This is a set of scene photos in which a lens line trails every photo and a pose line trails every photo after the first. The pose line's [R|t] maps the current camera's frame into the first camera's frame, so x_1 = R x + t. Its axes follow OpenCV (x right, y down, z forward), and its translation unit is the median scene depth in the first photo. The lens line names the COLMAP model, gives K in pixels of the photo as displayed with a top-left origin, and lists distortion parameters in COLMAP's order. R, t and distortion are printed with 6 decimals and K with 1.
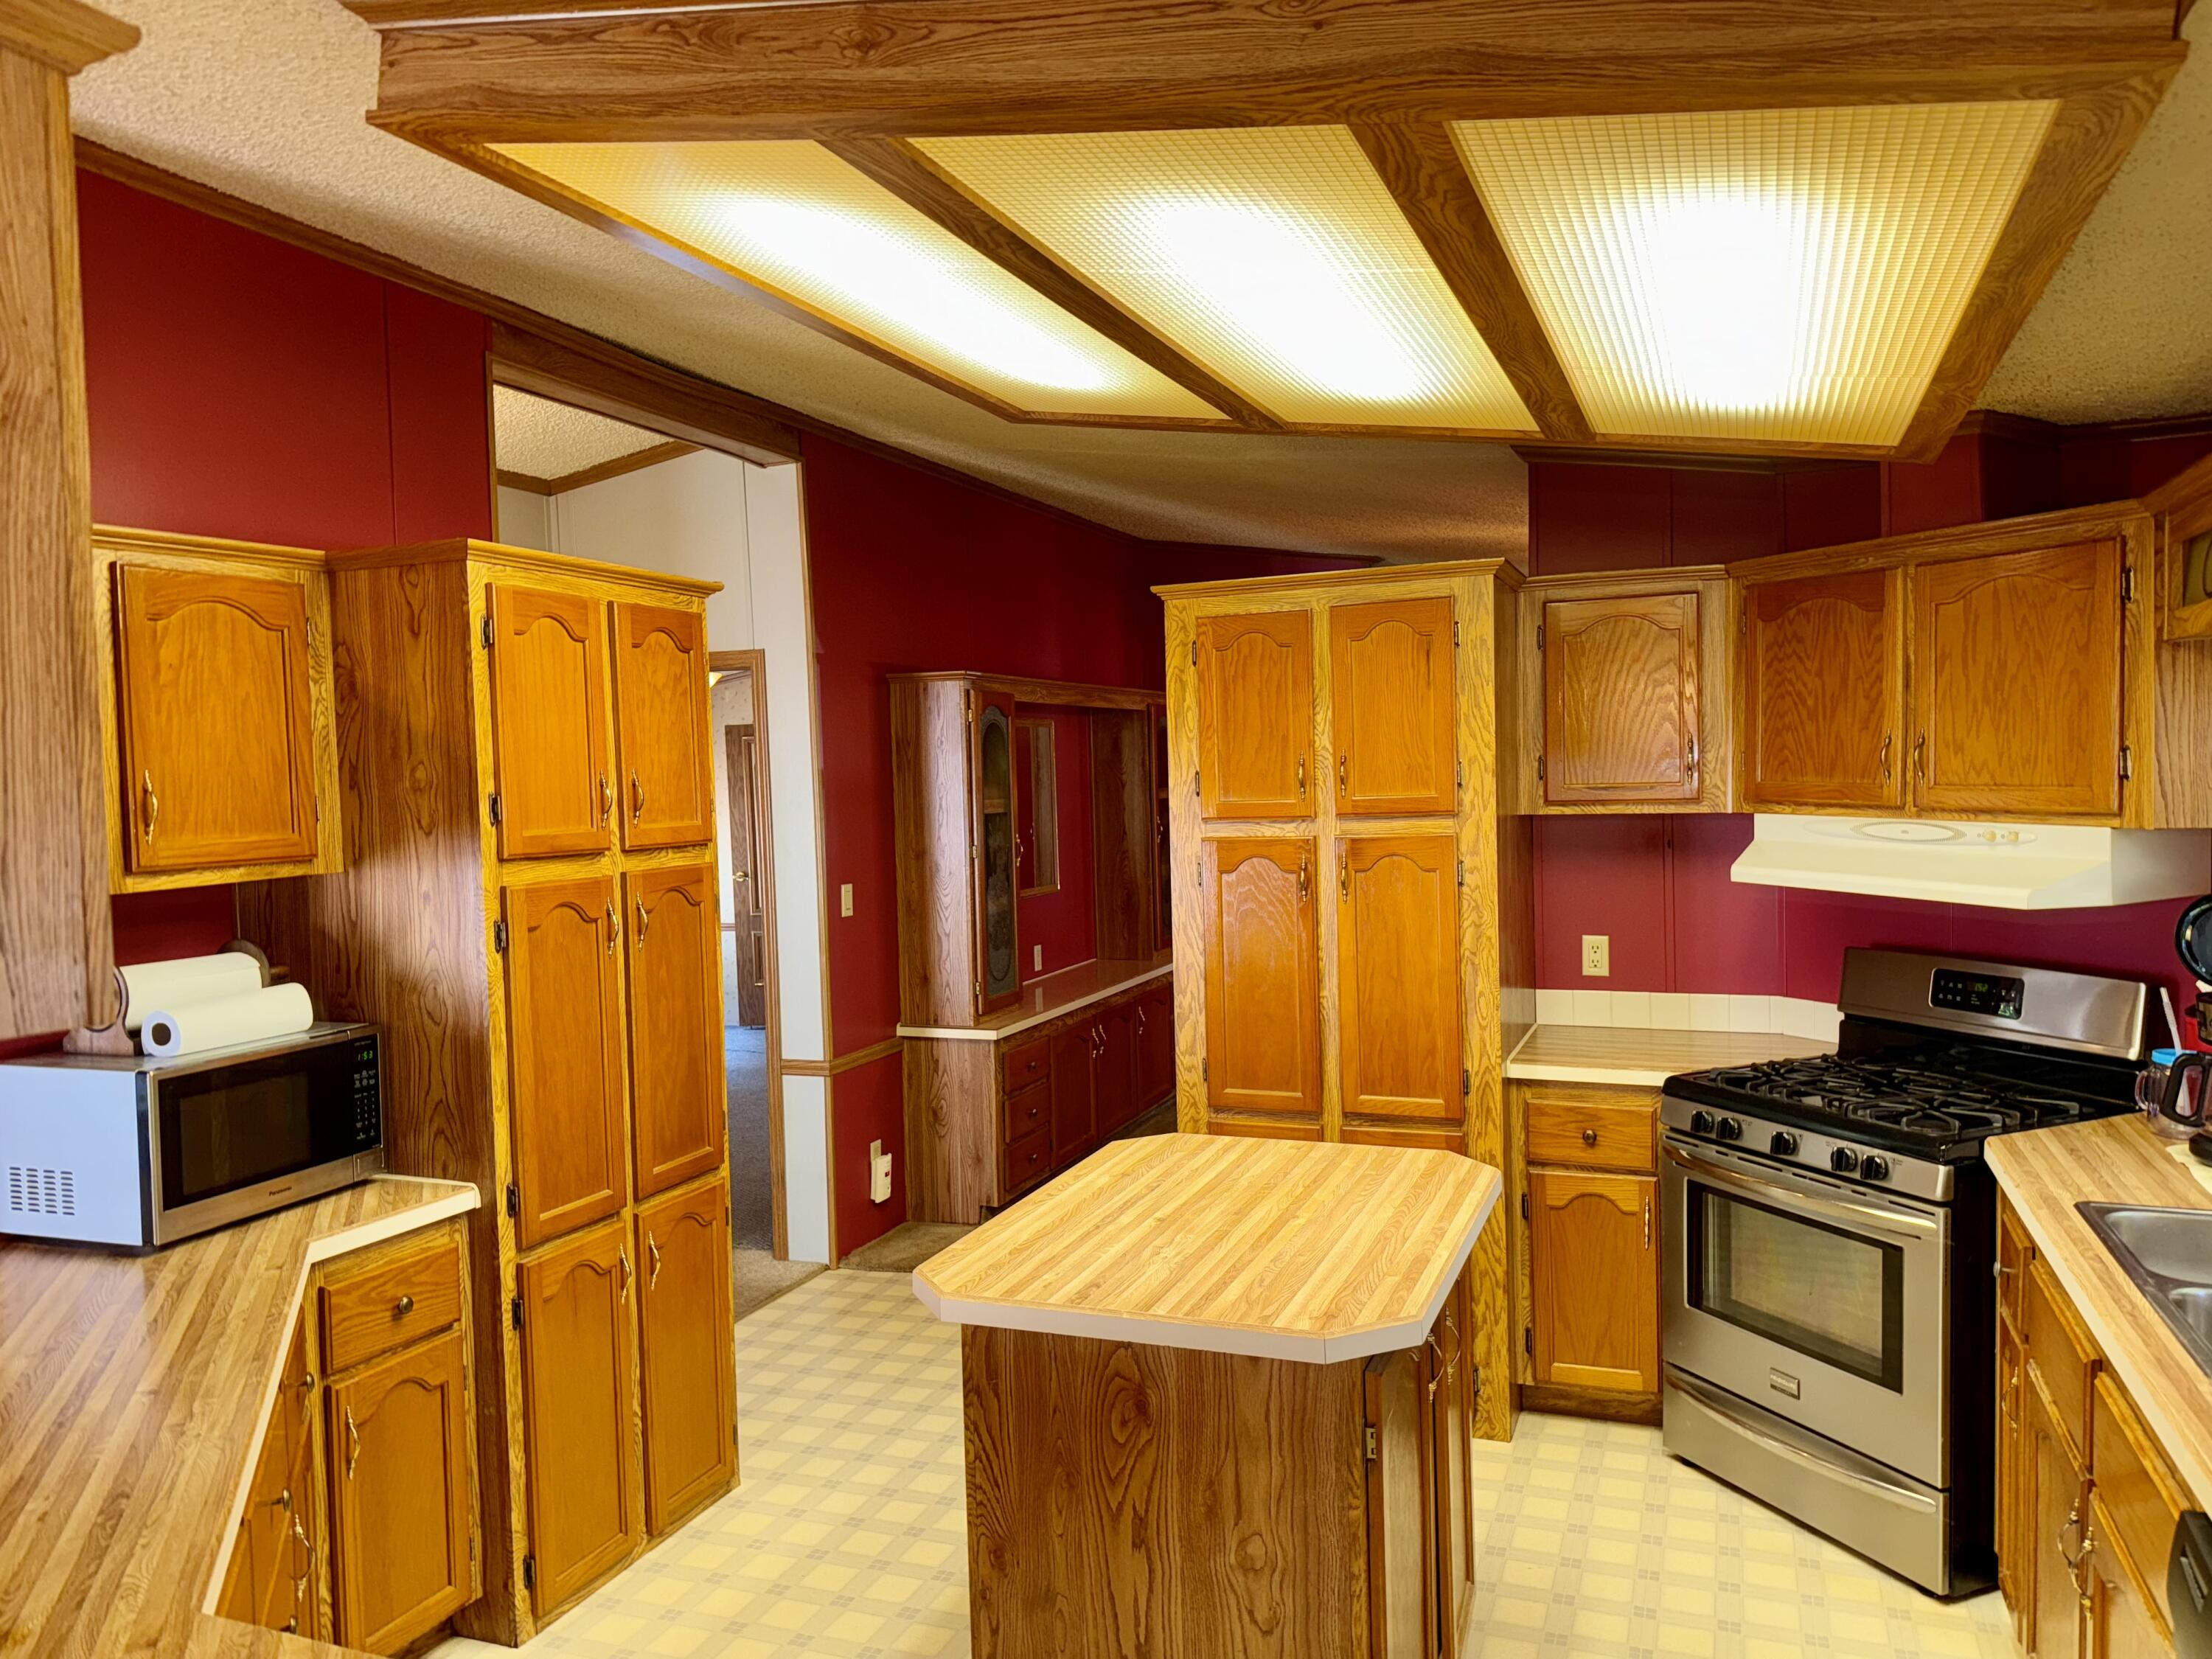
lens RADIAL K [[1538.1, 0, 1104.3], [0, 1538.1, 834.5], [0, 0, 1]] dist [0.159325, -0.329152]
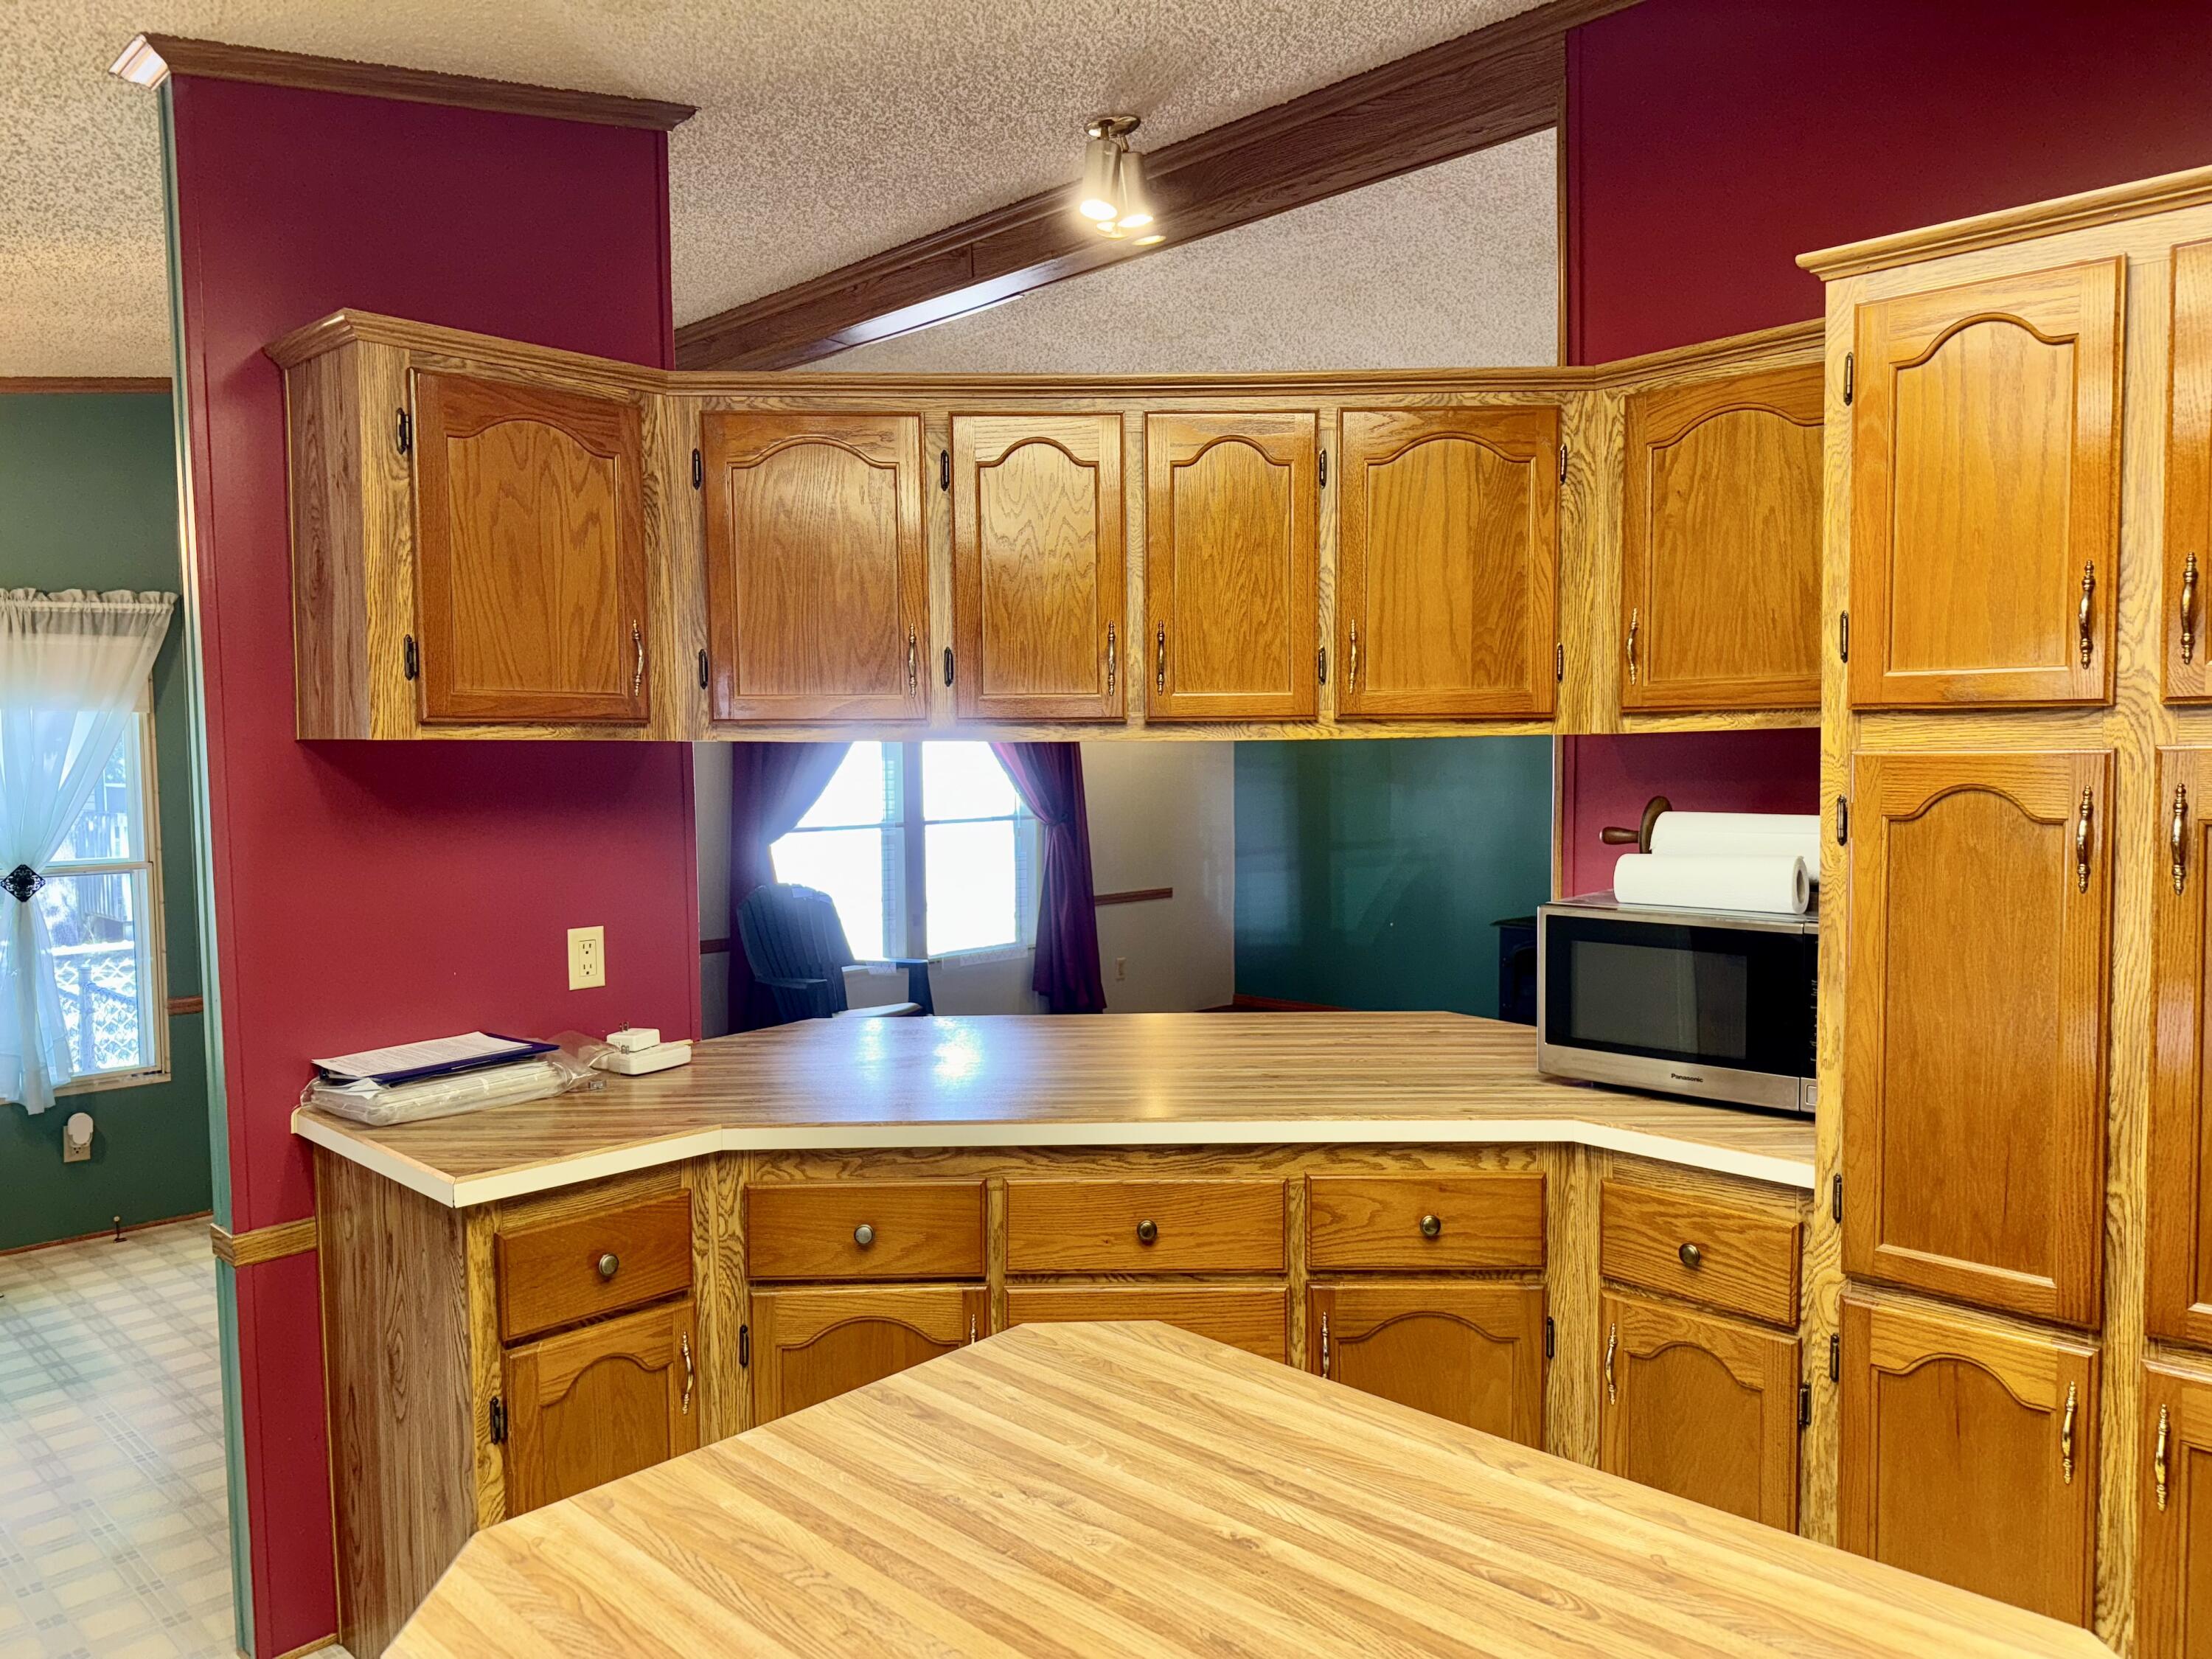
lens RADIAL K [[1546.1, 0, 1108.4], [0, 1546.1, 831.5], [0, 0, 1]] dist [0.101432, -0.154953]
pose [[-0.373055, 0.088159, -0.923611, 0.311367], [-0.010570, 0.995007, 0.099243, 0.003117], [0.927749, 0.046786, -0.370261, 0.785692]]
